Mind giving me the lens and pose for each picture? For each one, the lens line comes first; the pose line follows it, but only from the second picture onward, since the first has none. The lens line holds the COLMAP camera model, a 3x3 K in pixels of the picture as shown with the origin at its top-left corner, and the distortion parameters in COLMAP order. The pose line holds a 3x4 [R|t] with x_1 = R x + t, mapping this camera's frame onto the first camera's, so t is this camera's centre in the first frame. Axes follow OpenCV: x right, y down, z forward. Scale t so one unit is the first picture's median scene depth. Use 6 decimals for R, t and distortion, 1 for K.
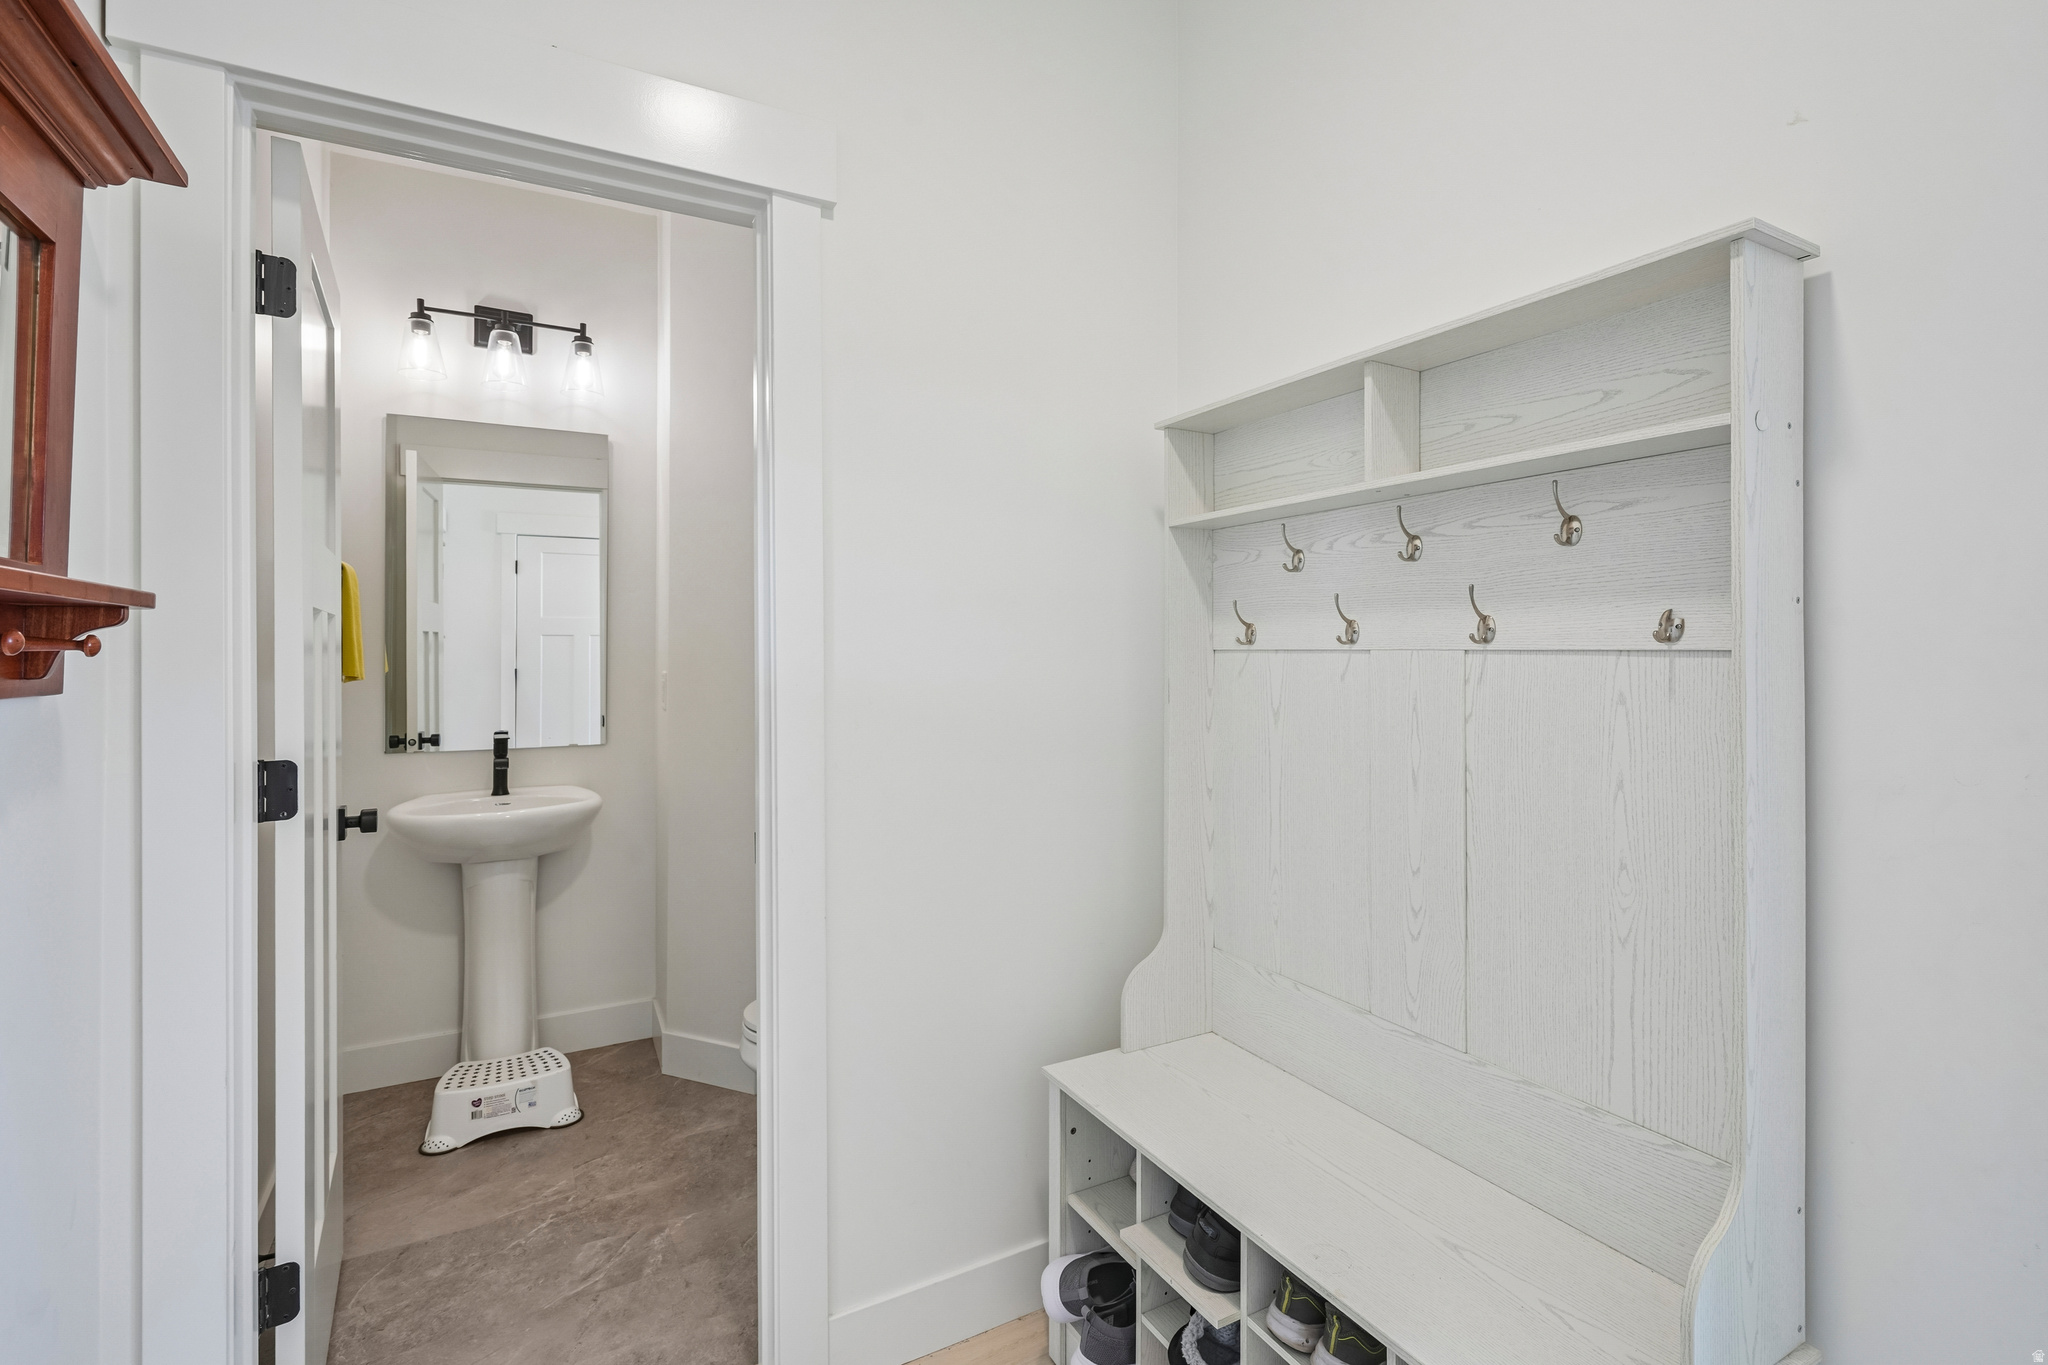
lens RADIAL K [[933.3, 0, 1016.0], [0, 933.3, 675.4], [0, 0, 1]] dist [0.004939, 0.000931]
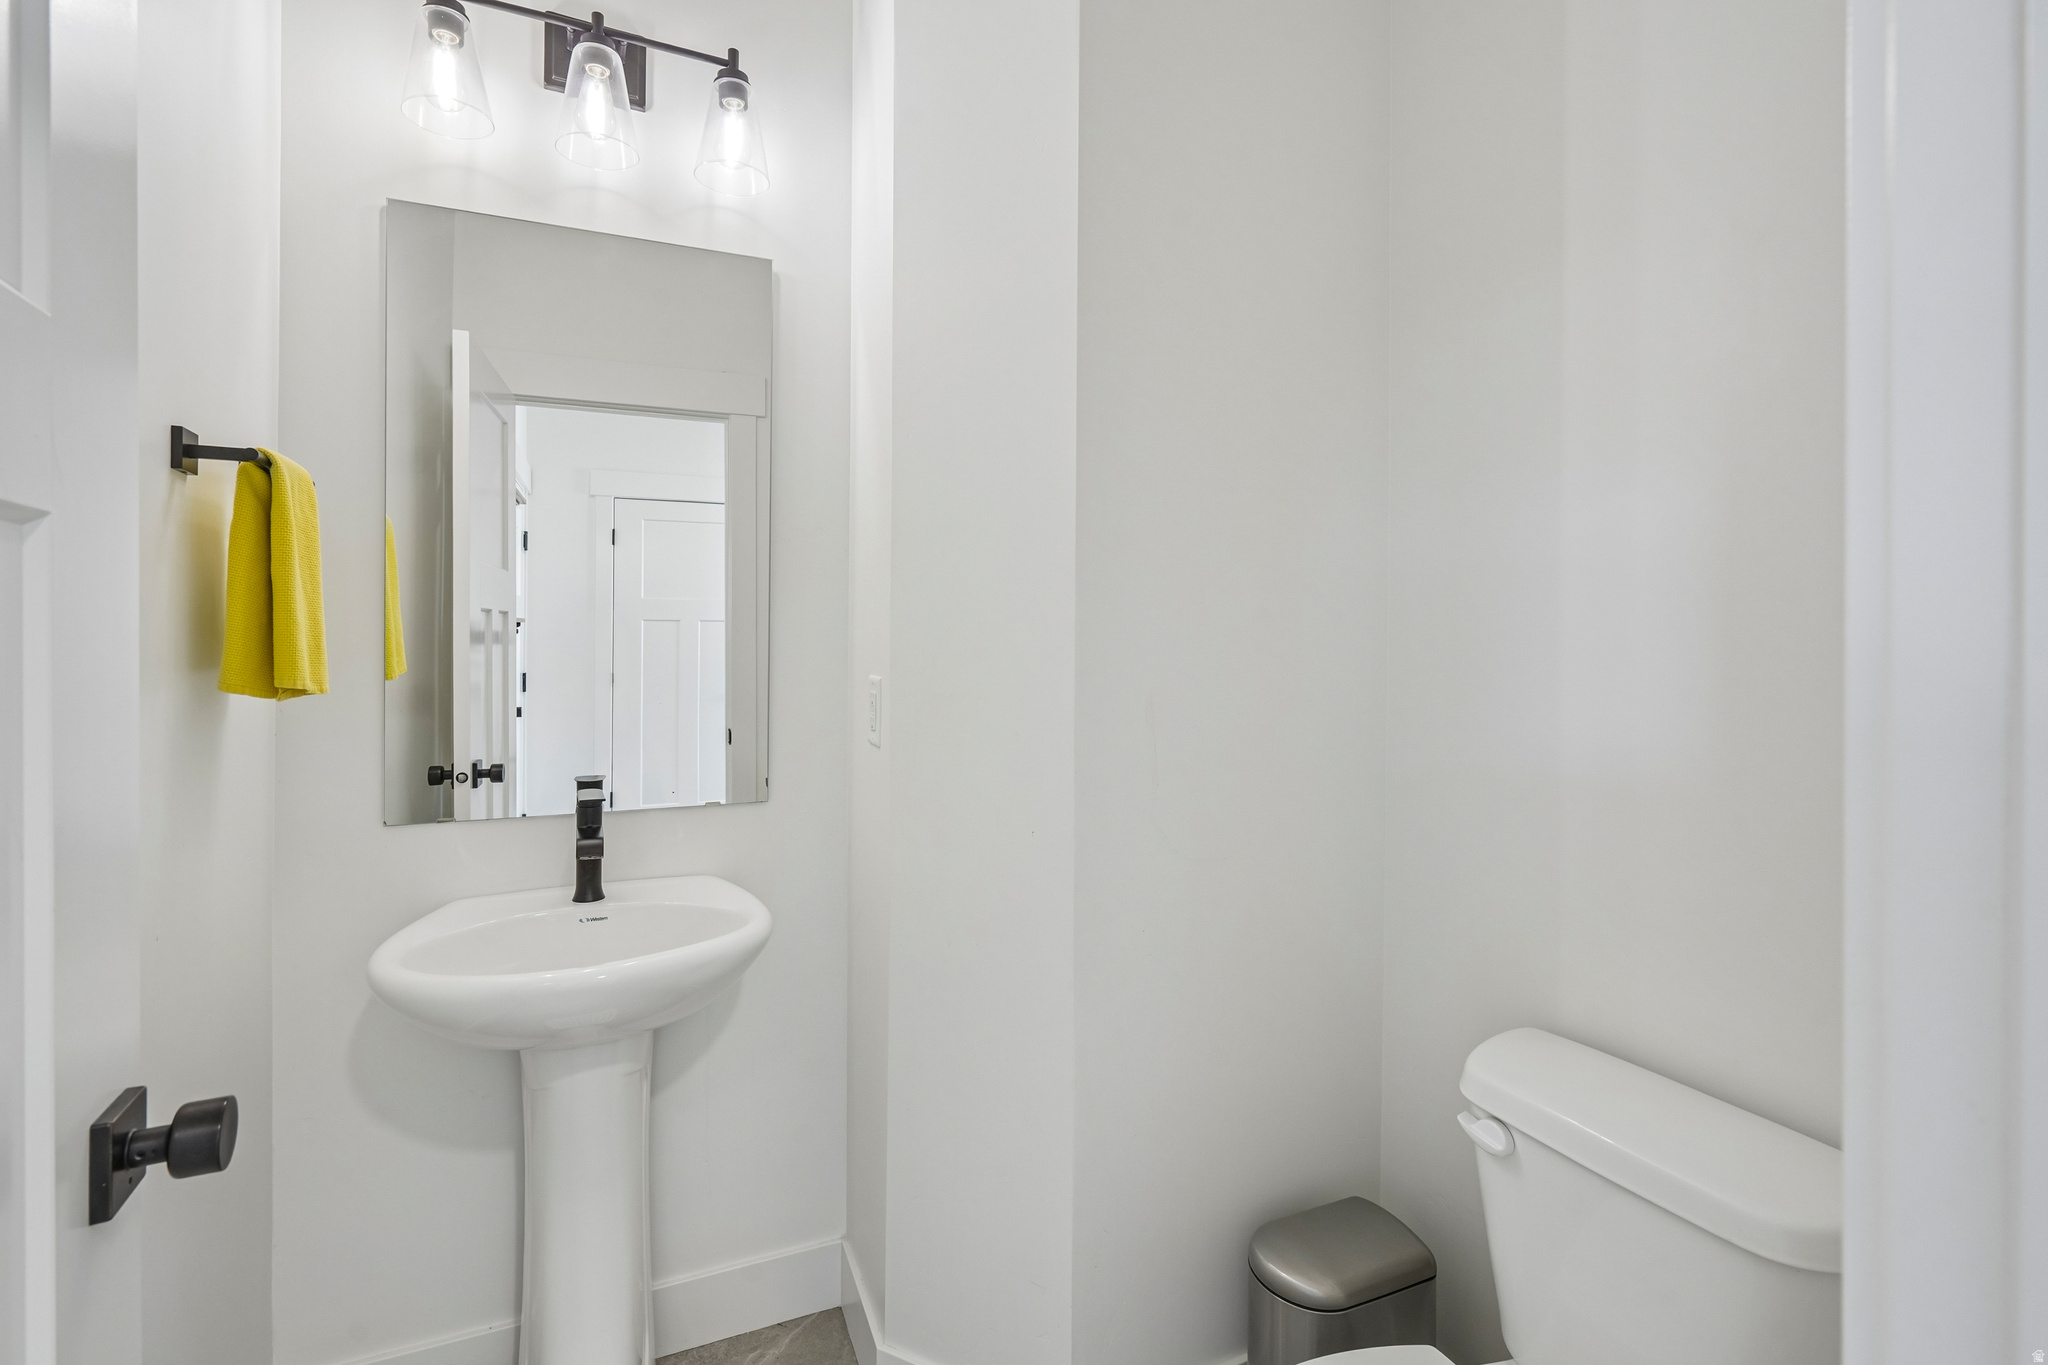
lens RADIAL K [[933.3, 0, 1027.2], [0, 933.3, 670.5], [0, 0, 1]] dist [0.004939, 0.000931]
pose [[0.997340, 0.004206, -0.072765, -0.247498], [-0.003801, 0.999976, 0.005706, -0.010019], [0.072788, -0.005414, 0.997333, 0.457343]]
